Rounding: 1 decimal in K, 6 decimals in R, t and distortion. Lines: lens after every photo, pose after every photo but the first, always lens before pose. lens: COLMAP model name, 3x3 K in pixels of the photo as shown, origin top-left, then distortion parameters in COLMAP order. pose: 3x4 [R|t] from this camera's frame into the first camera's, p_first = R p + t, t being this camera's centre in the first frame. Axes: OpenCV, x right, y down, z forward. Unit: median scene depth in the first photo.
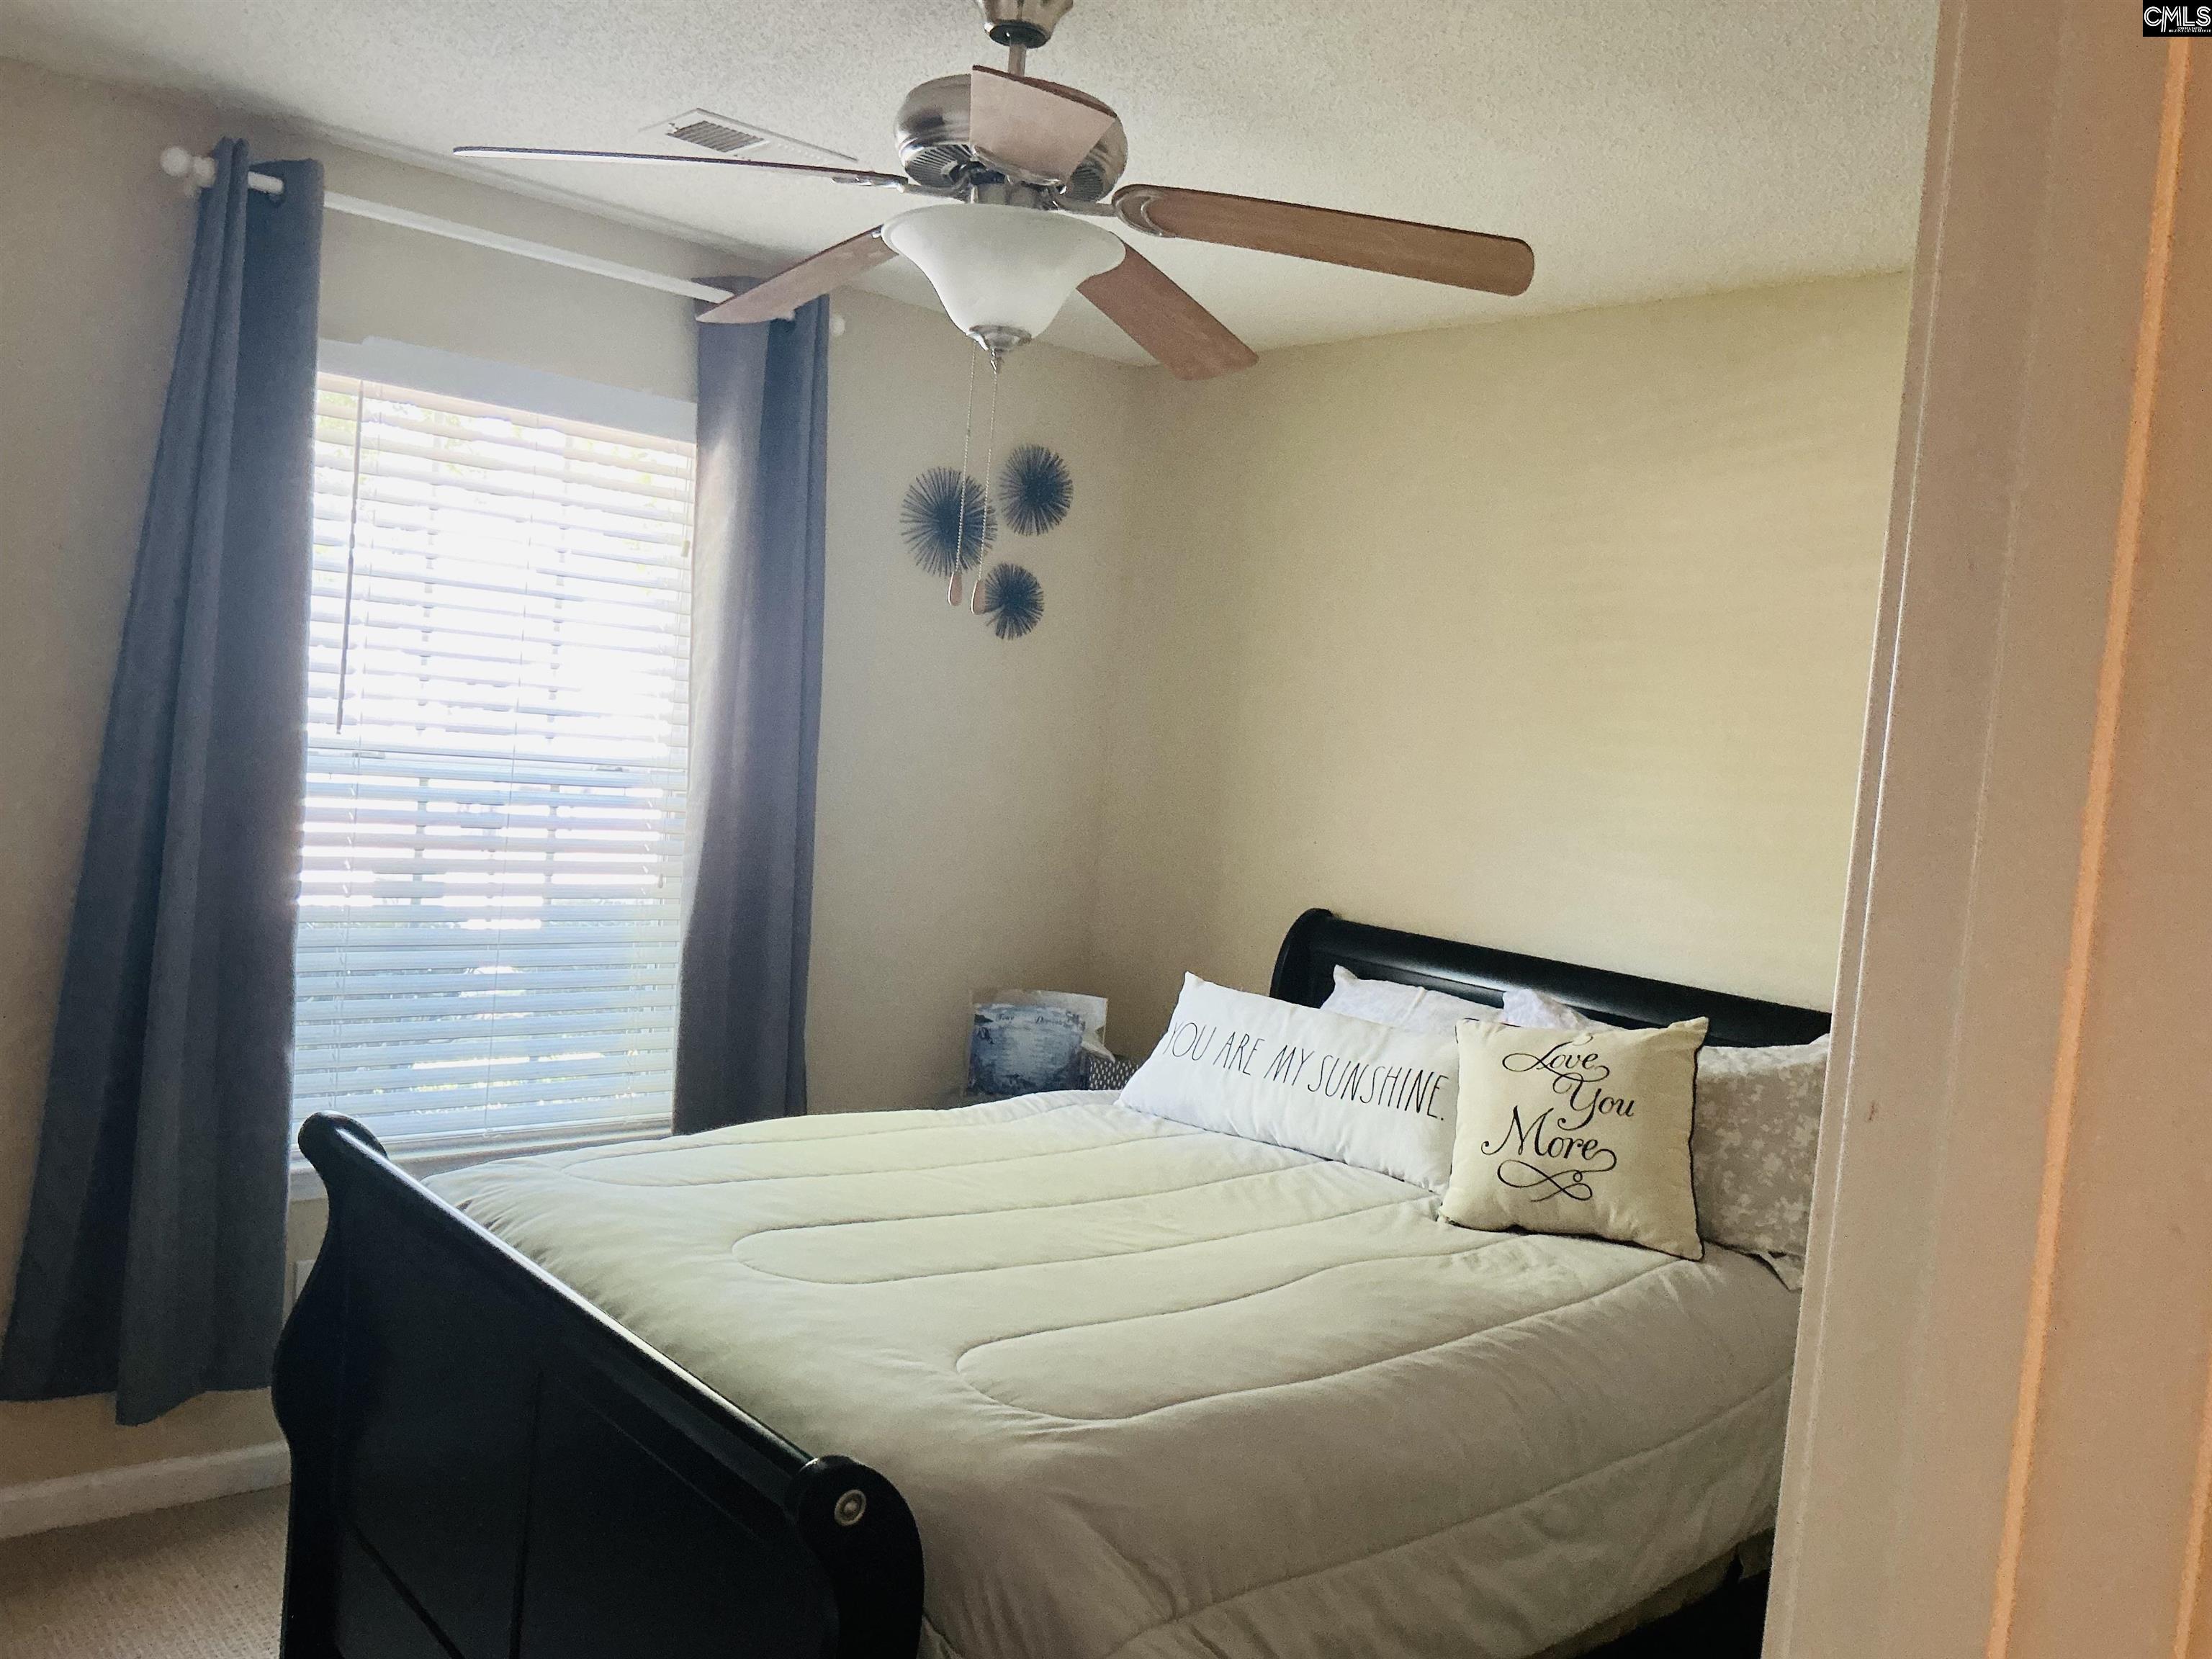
lens RADIAL K [[1831.2, 0, 1106.0], [0, 1831.2, 829.5], [0, 0, 1]] dist [0.104160, -0.174904]
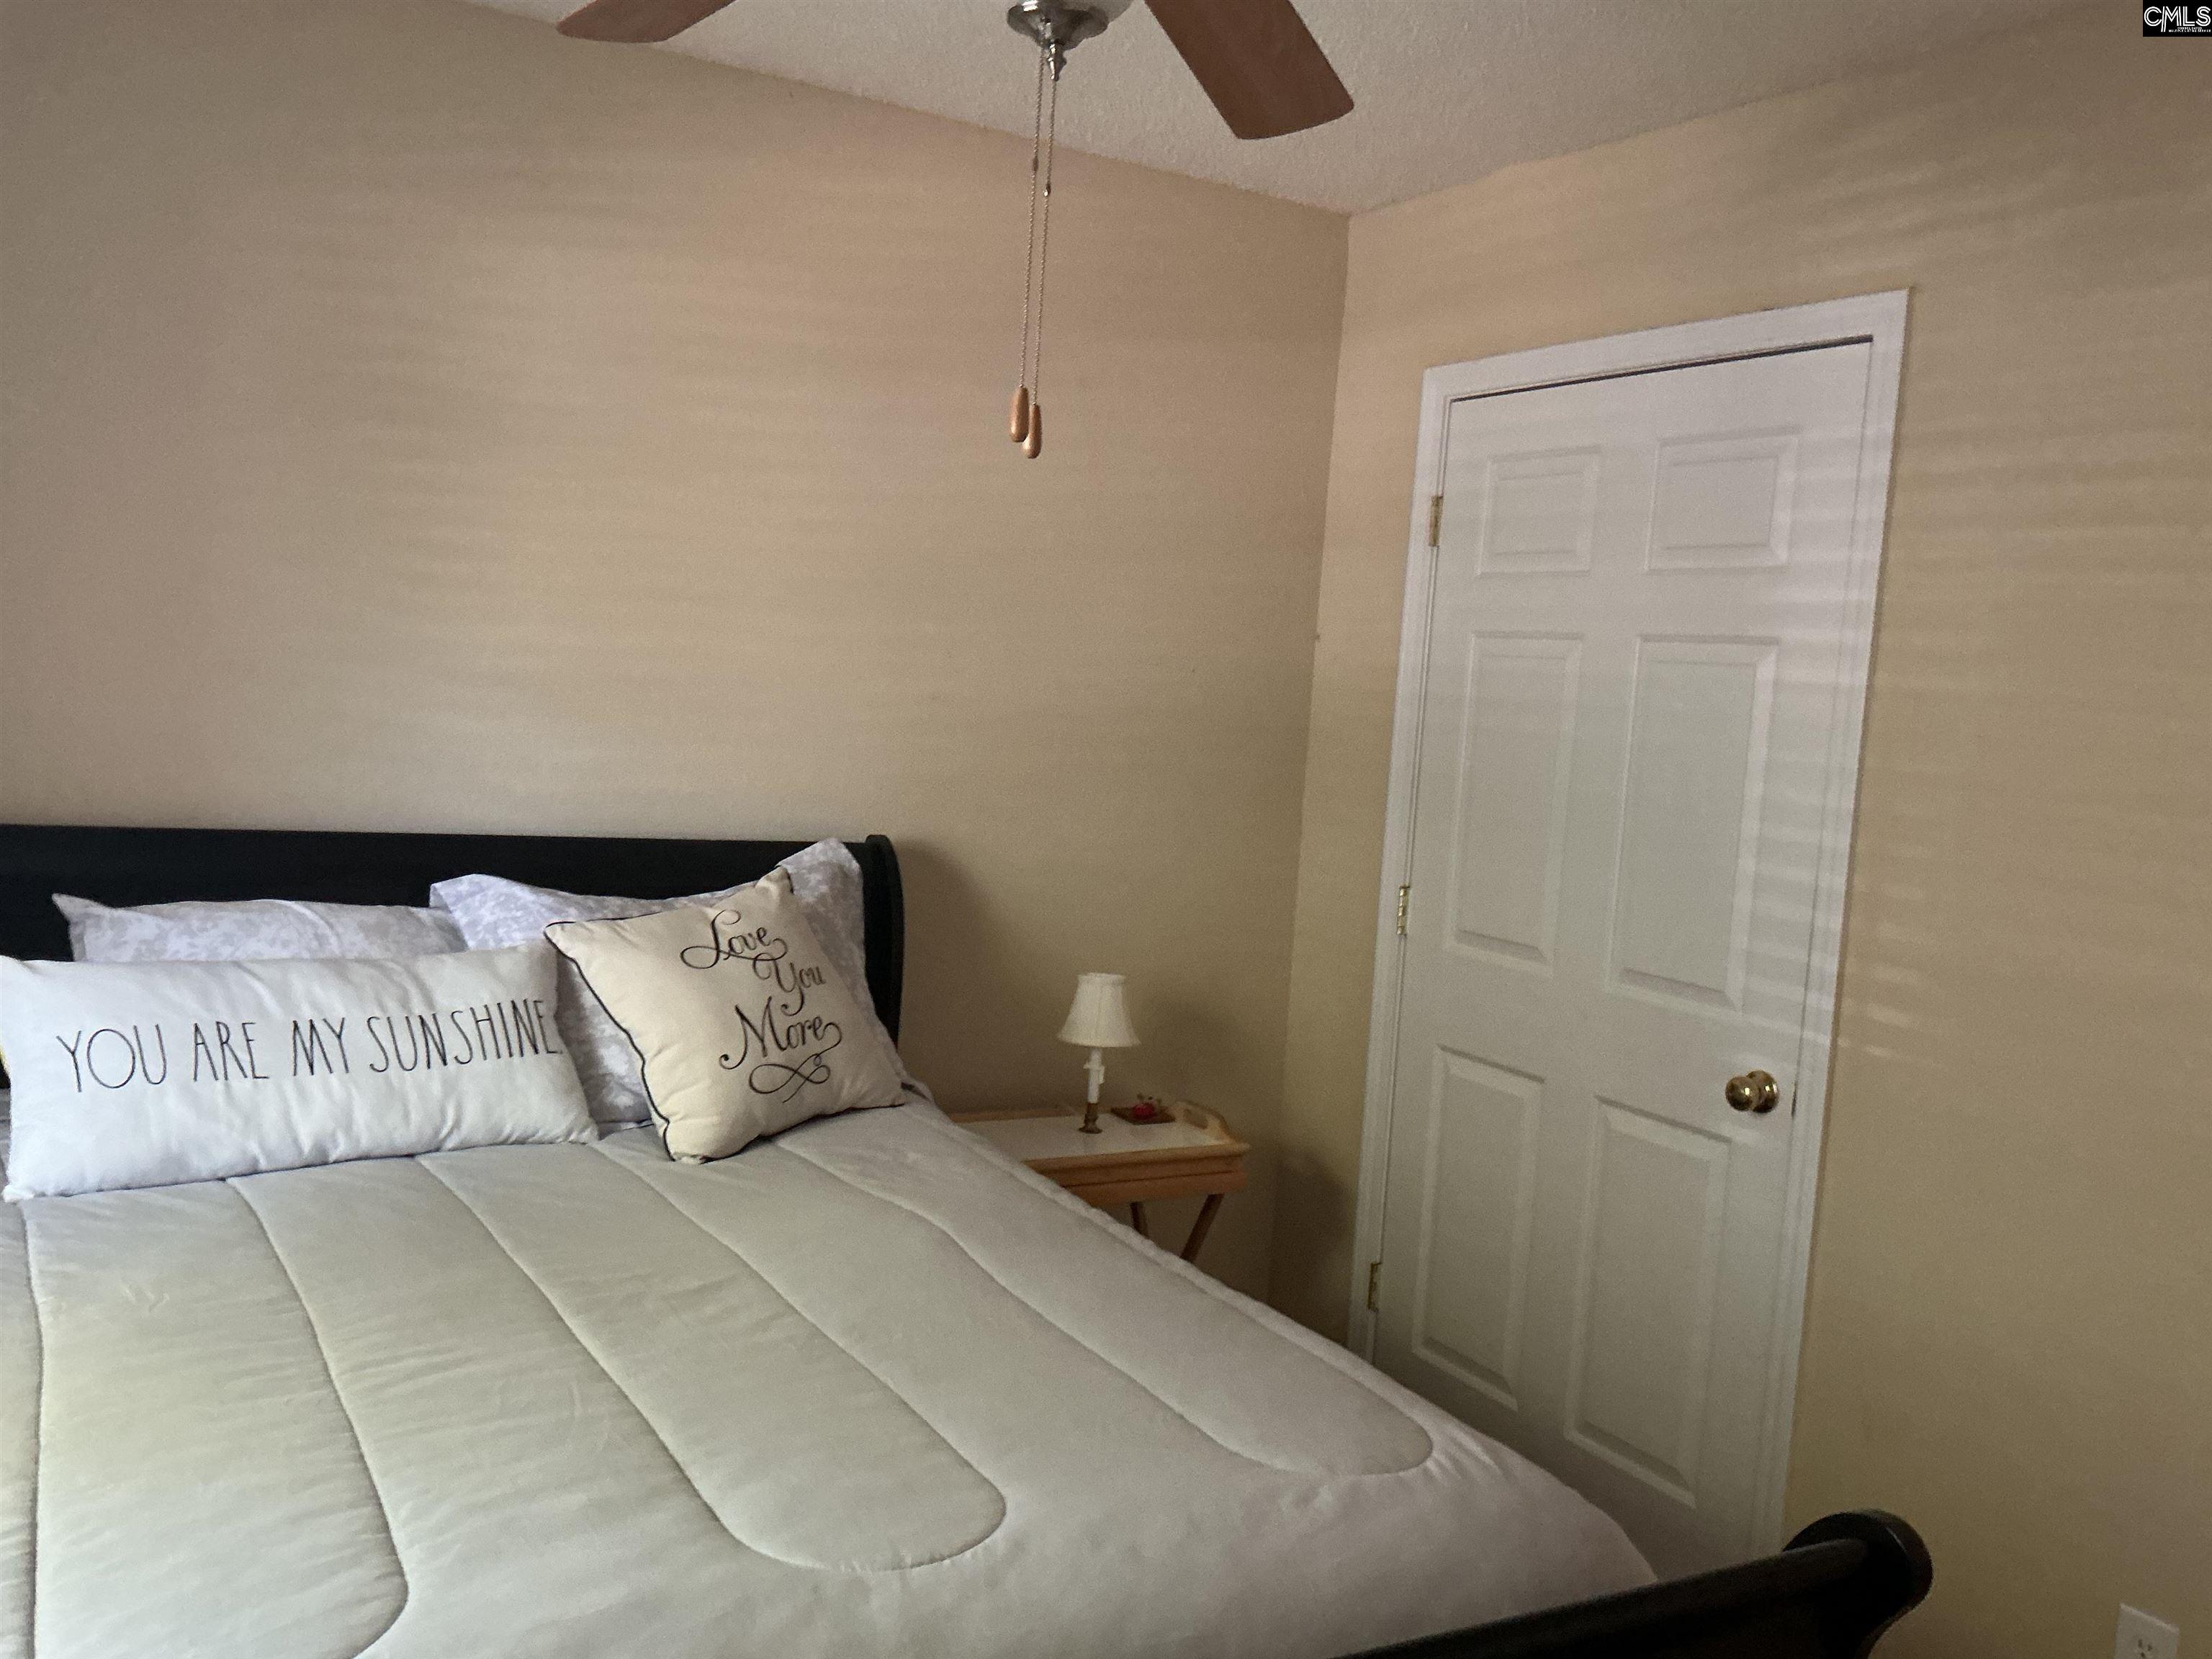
lens RADIAL K [[1831.2, 0, 1106.0], [0, 1831.2, 829.5], [0, 0, 1]] dist [0.104160, -0.174904]
pose [[0.198448, -0.162994, 0.966463, -0.583925], [-0.000544, 0.986056, 0.166410, -0.079156], [-0.980111, -0.033550, 0.195592, 0.675365]]
